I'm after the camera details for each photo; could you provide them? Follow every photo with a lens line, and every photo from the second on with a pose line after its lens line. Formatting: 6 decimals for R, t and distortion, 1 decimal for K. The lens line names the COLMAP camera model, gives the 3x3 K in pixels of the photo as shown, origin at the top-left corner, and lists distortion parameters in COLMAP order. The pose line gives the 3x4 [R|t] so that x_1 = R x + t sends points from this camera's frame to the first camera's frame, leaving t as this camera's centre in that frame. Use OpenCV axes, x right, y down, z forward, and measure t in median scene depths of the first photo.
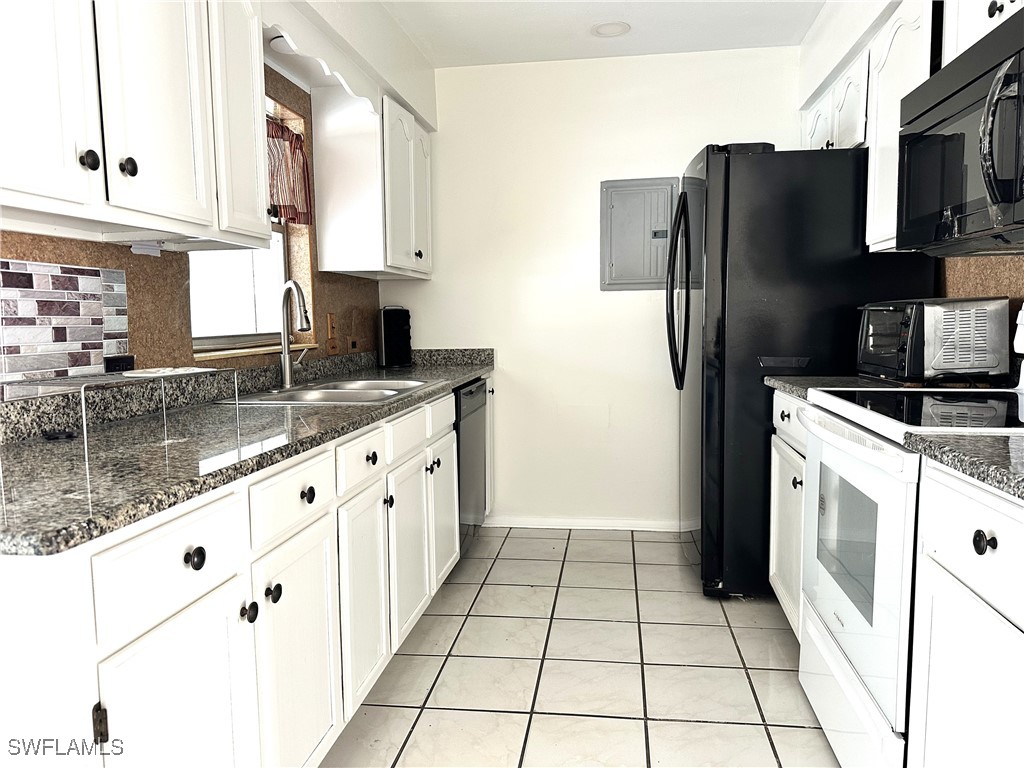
lens RADIAL K [[759.9, 0, 522.4], [0, 759.9, 394.1], [0, 0, 1]] dist [0.072616, -0.061594]
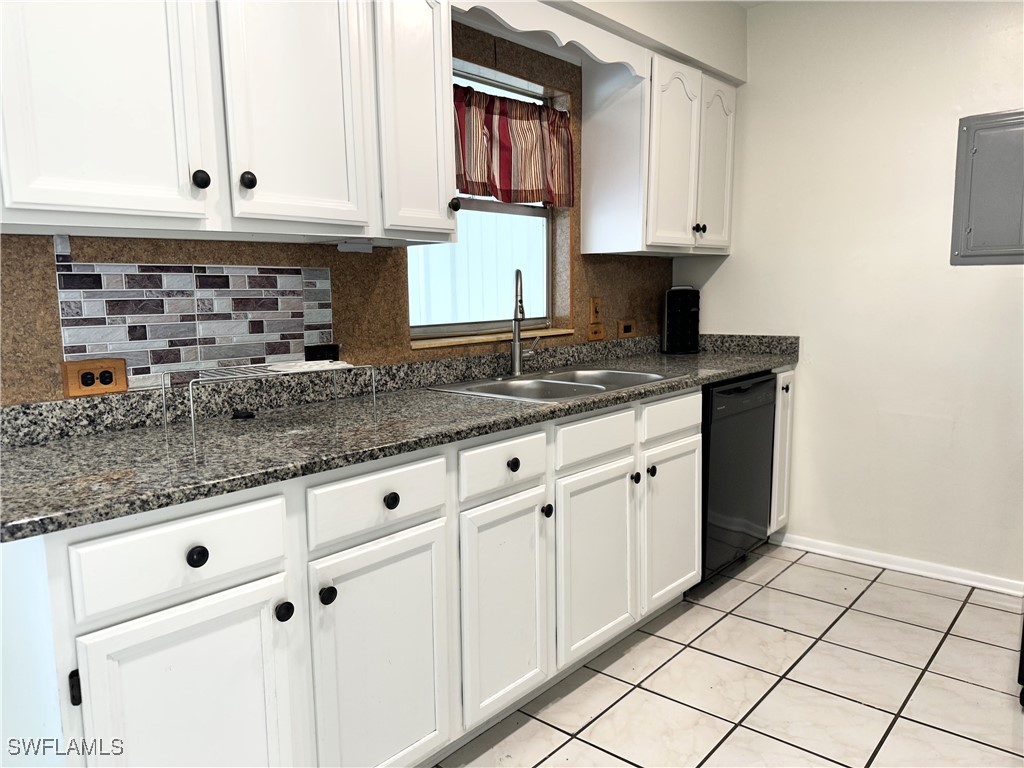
lens RADIAL K [[759.9, 0, 509.7], [0, 759.9, 399.0], [0, 0, 1]] dist [0.072616, -0.061594]
pose [[0.830957, 0.086207, -0.549617, 0.312215], [-0.055764, 0.995853, 0.071889, -0.064518], [0.553535, -0.029087, 0.832318, 0.222402]]
